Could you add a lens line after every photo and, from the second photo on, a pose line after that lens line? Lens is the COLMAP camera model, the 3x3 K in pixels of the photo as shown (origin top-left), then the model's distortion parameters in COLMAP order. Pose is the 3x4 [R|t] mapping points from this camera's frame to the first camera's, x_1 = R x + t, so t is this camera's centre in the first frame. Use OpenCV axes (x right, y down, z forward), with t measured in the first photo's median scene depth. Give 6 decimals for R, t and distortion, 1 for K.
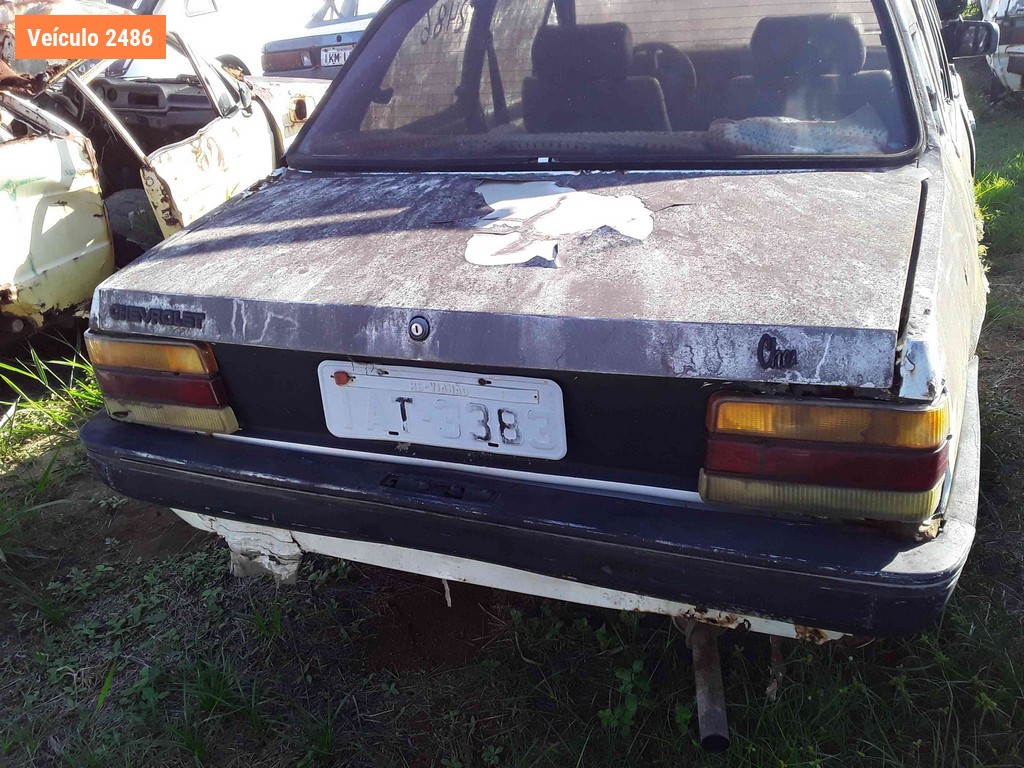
lens RADIAL K [[936.6, 0, 512.0], [0, 936.6, 384.0], [0, 0, 1]] dist [0.097388, -0.188670]
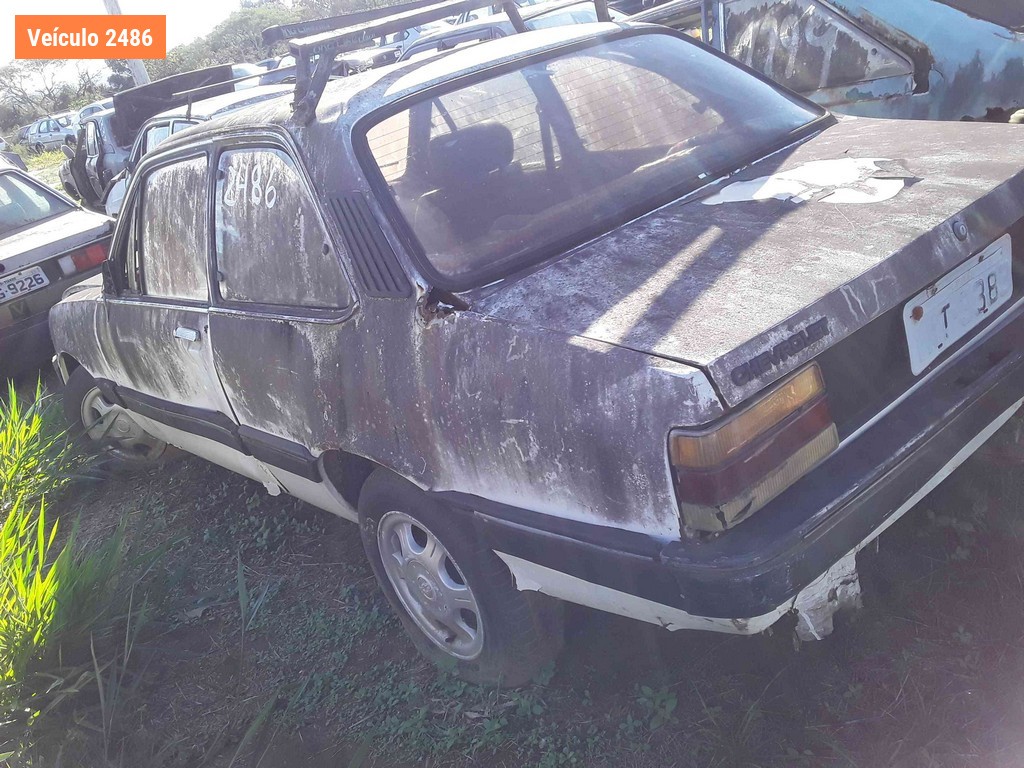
lens RADIAL K [[936.6, 0, 512.0], [0, 936.6, 384.0], [0, 0, 1]] dist [0.097388, -0.188670]
pose [[0.481633, -0.350091, 0.803409, -1.314685], [0.546496, 0.836646, 0.036958, -0.234372], [-0.685108, 0.421260, 0.594279, 0.699223]]
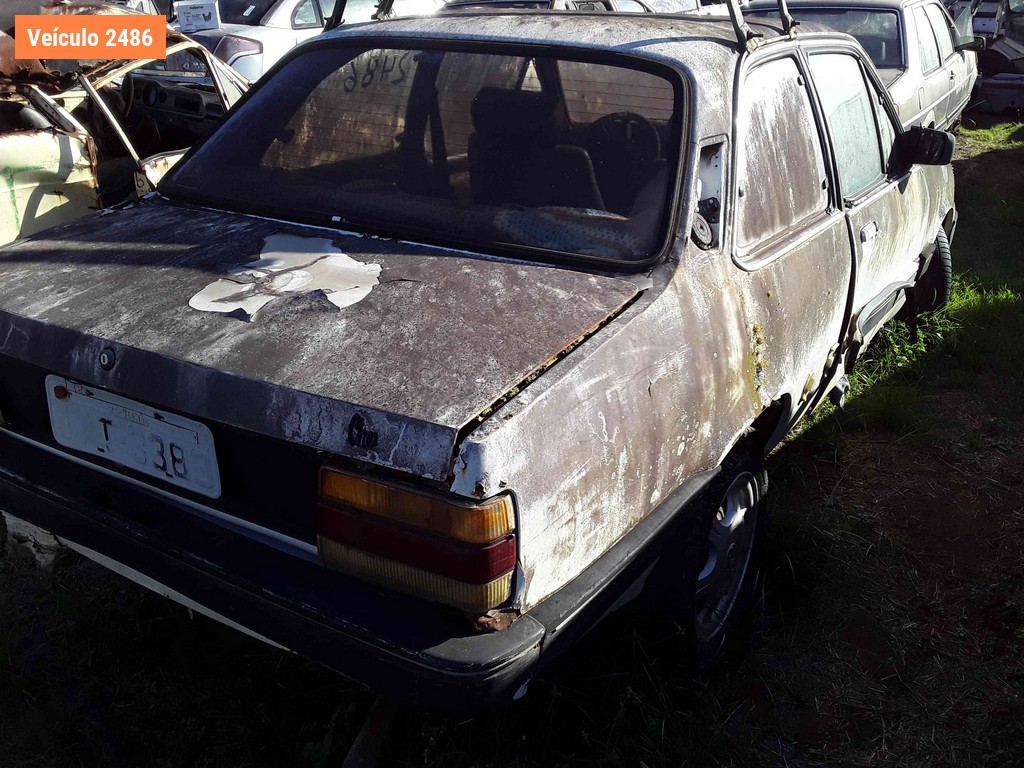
lens RADIAL K [[936.6, 0, 512.0], [0, 936.6, 384.0], [0, 0, 1]] dist [0.097388, -0.188670]
pose [[0.981081, 0.152464, -0.119313, 0.462605], [-0.155818, 0.987598, -0.019252, -0.076346], [0.114898, 0.037479, 0.992670, -0.036417]]
